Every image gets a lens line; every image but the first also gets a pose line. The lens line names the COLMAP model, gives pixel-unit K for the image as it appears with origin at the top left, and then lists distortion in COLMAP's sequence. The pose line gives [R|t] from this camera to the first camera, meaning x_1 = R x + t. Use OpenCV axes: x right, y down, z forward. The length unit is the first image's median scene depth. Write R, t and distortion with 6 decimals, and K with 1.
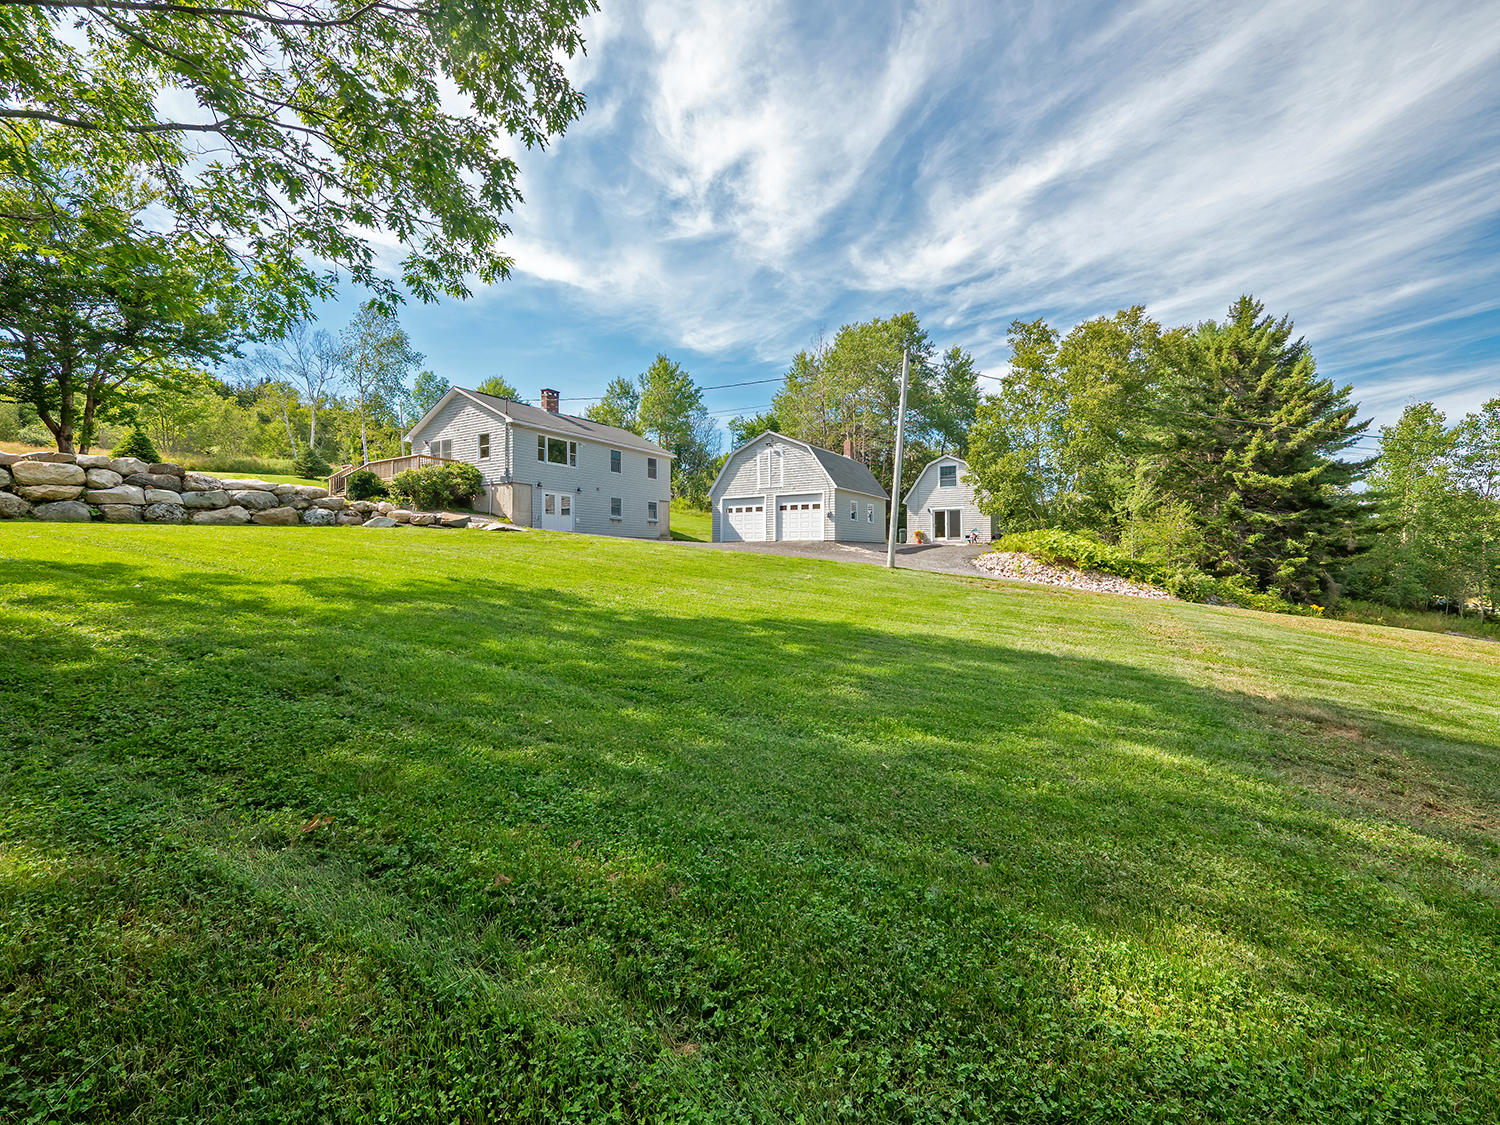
lens RADIAL K [[629.8, 0, 750.0], [0, 629.8, 562.5], [0, 0, 1]] dist [-0.015390, 0.005583]
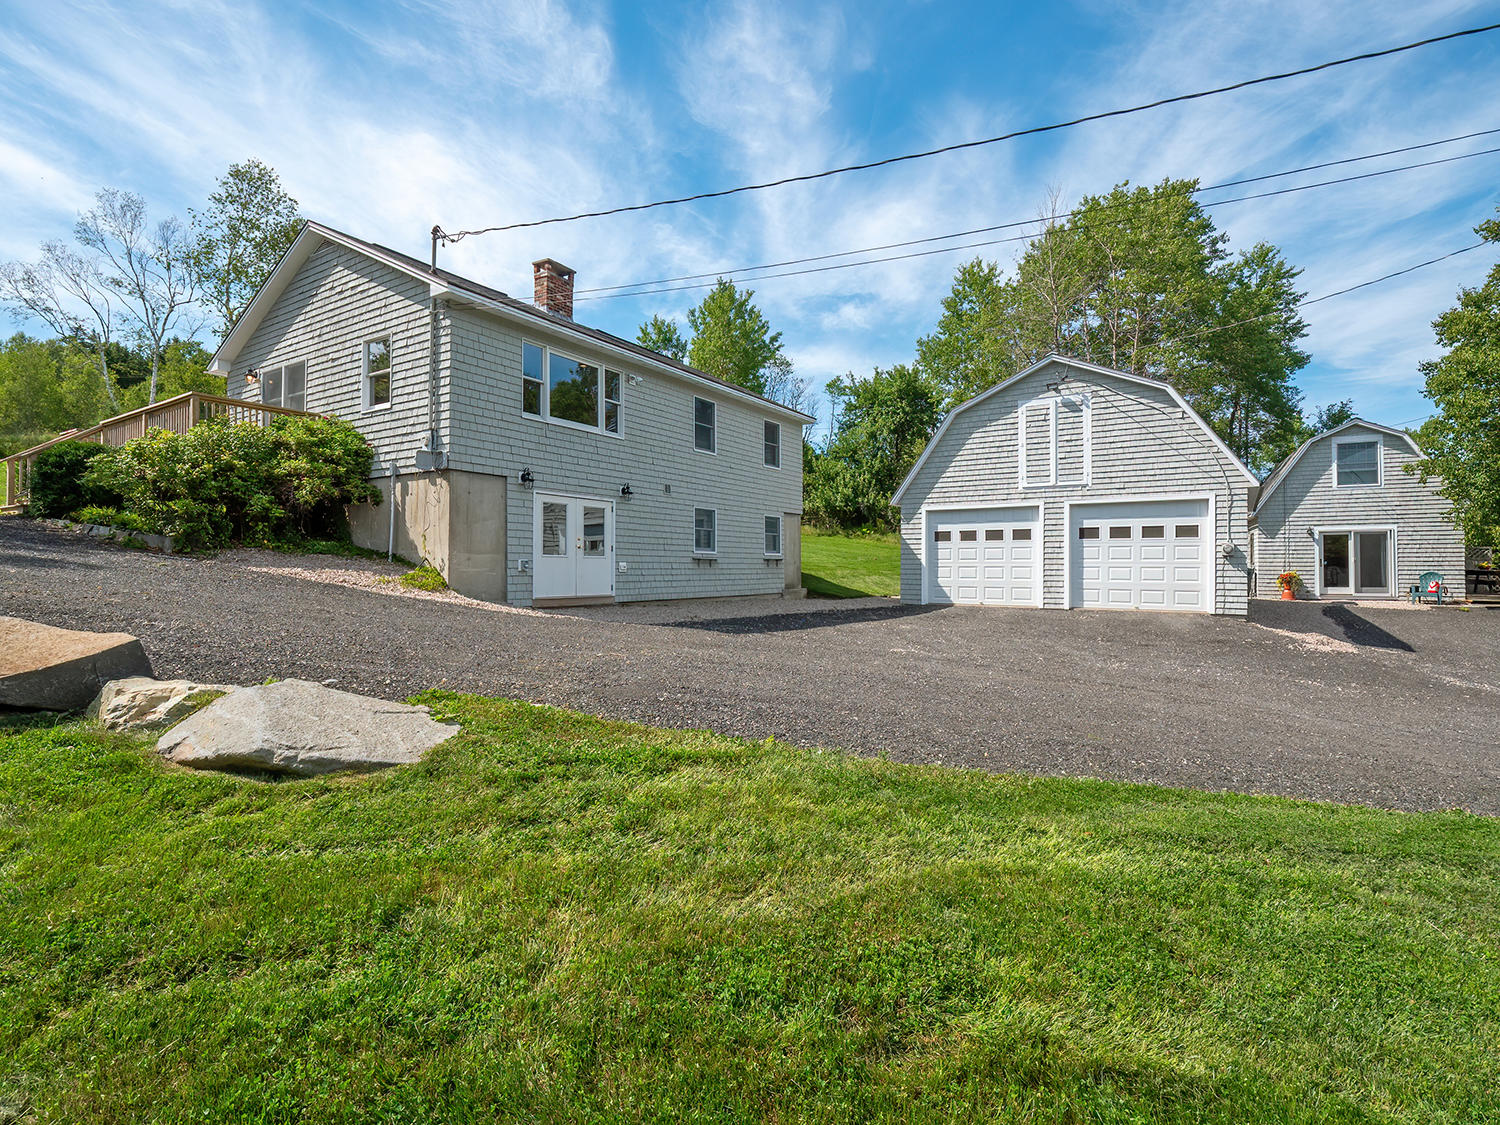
lens RADIAL K [[741.0, 0, 750.0], [0, 741.0, 562.5], [0, 0, 1]] dist [-0.009263, -0.000089]
pose [[0.999104, 0.005011, -0.042028, -0.177220], [-0.005637, 0.999875, -0.014796, -0.064862], [0.041949, 0.015020, 0.999007, 0.547908]]
